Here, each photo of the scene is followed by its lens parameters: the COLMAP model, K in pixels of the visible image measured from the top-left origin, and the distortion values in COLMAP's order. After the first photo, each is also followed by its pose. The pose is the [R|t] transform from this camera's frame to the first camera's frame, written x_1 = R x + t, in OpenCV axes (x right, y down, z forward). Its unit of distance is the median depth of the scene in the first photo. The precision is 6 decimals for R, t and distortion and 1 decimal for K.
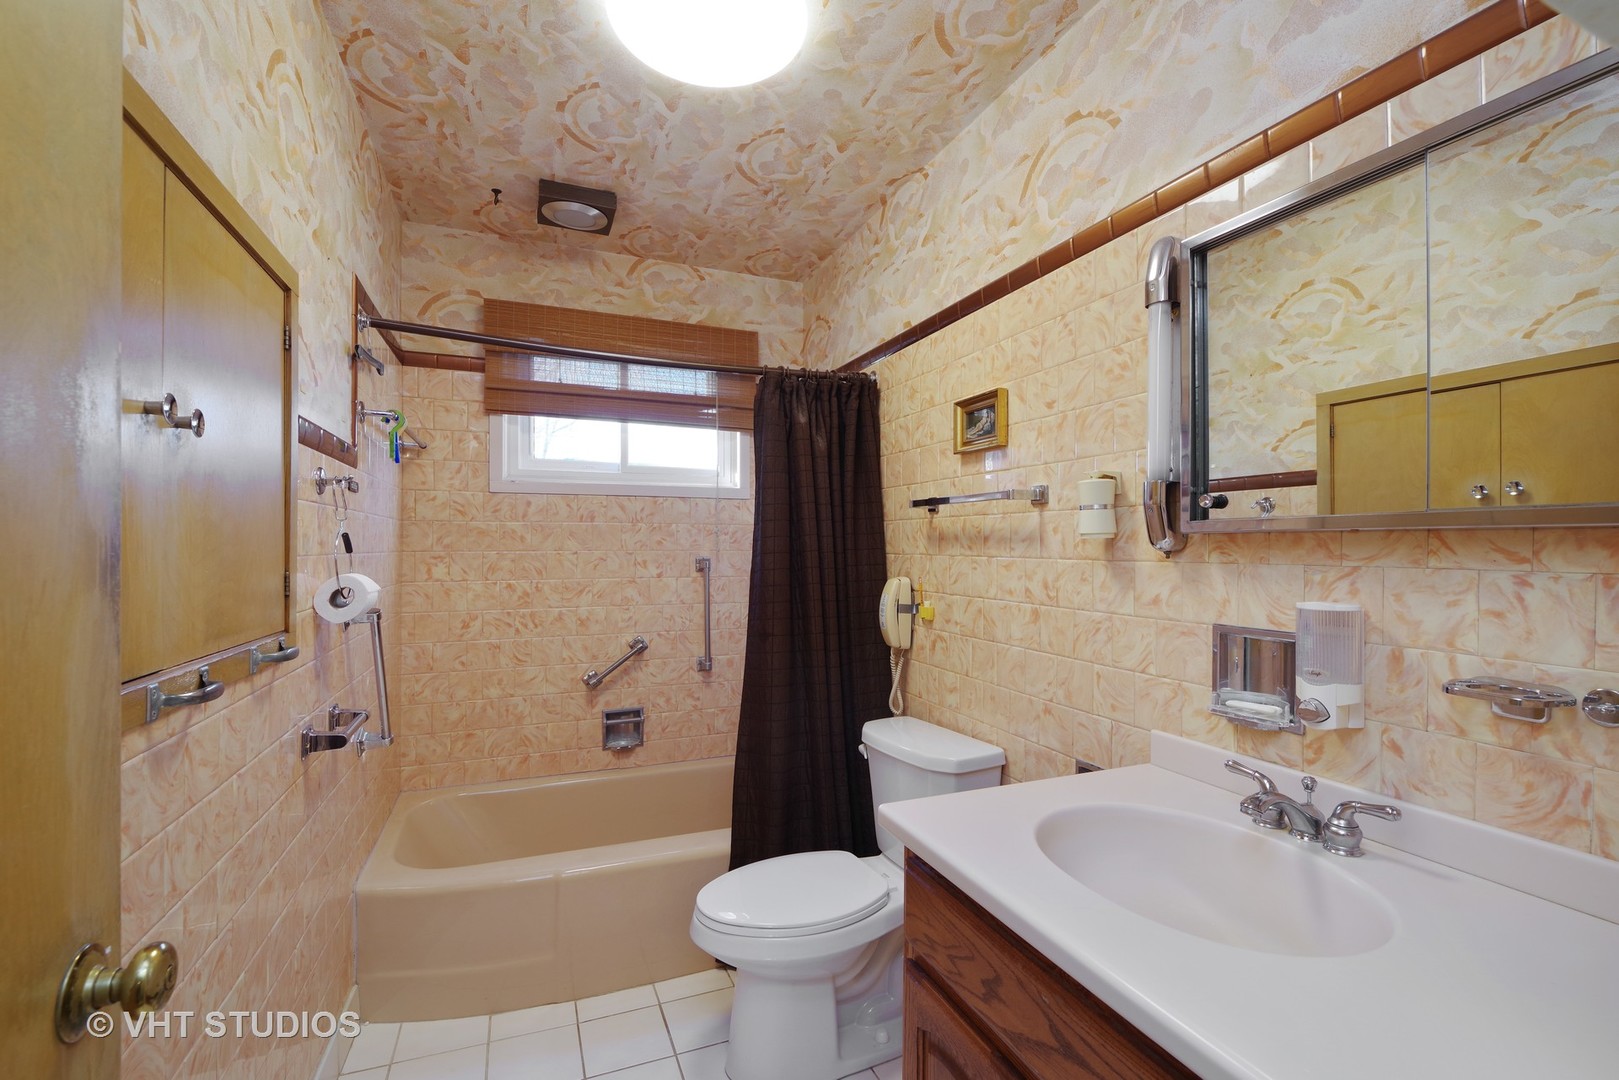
lens RADIAL K [[700.8, 0, 809.8], [0, 700.8, 539.9], [0, 0, 1]] dist [-0.003419, -0.000336]
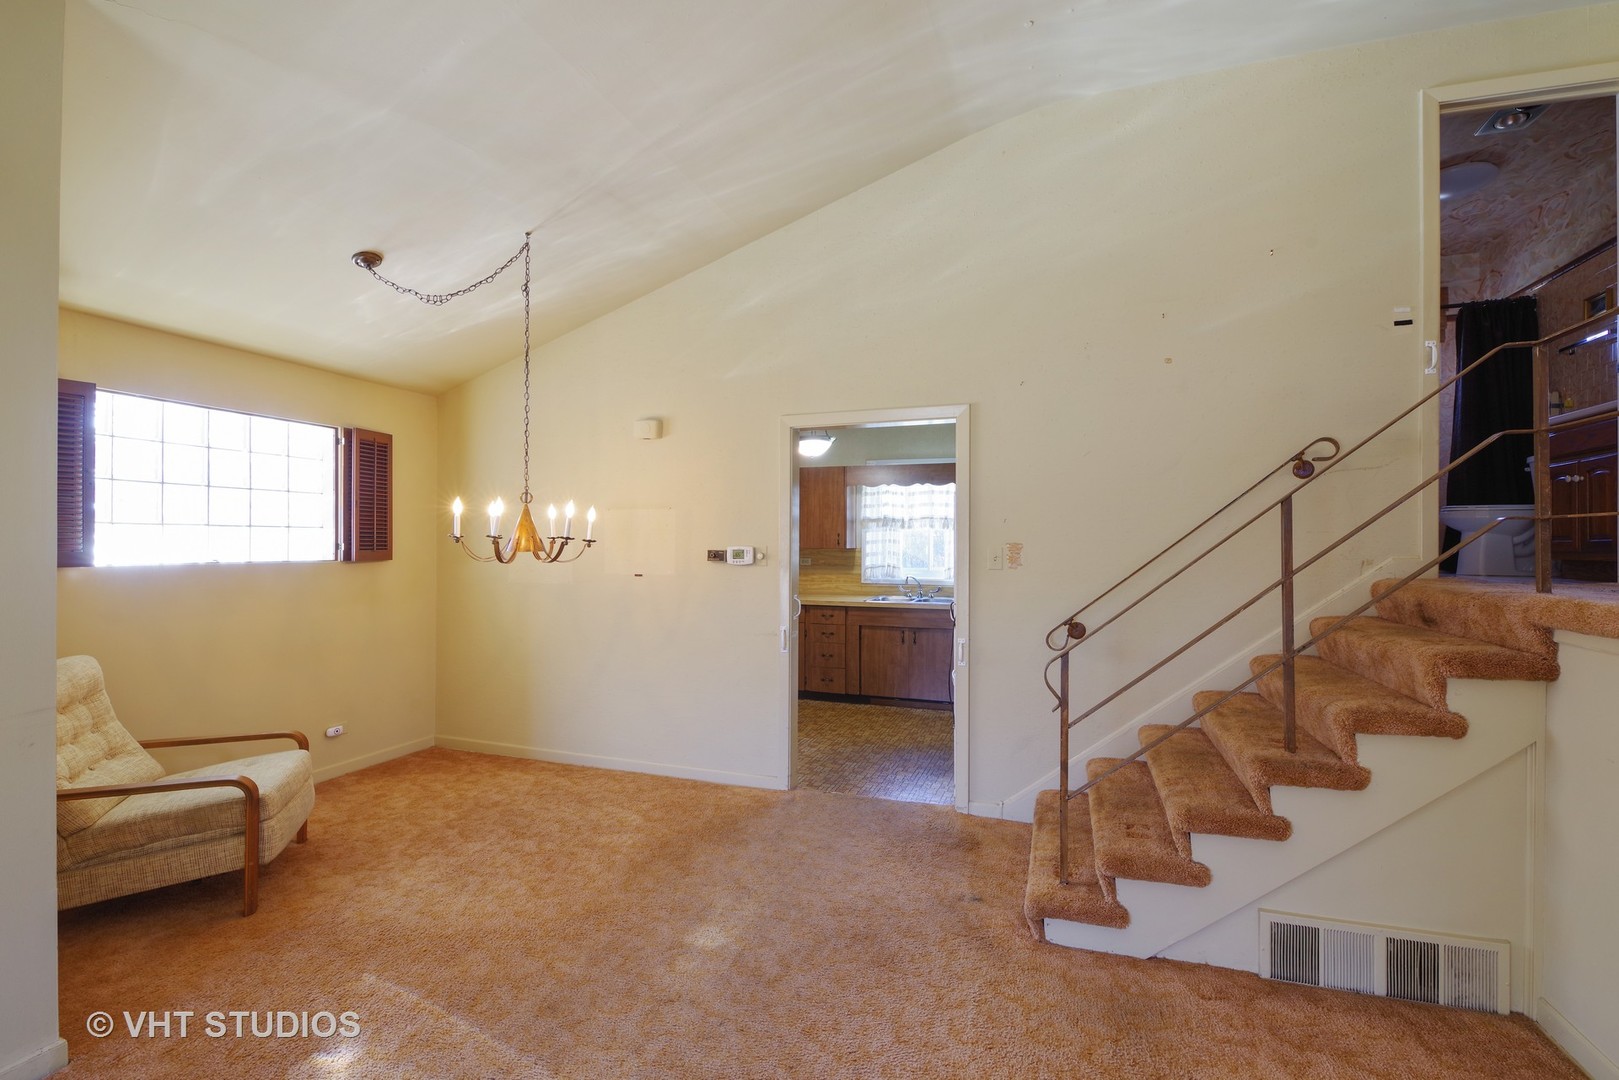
lens RADIAL K [[700.8, 0, 817.6], [0, 700.8, 540.0], [0, 0, 1]] dist [-0.003419, -0.000336]
pose [[0.744755, 0.001204, -0.667337, -0.092641], [0.000642, 0.999997, 0.002521, 0.418567], [0.667338, -0.002306, 0.744751, -1.696959]]
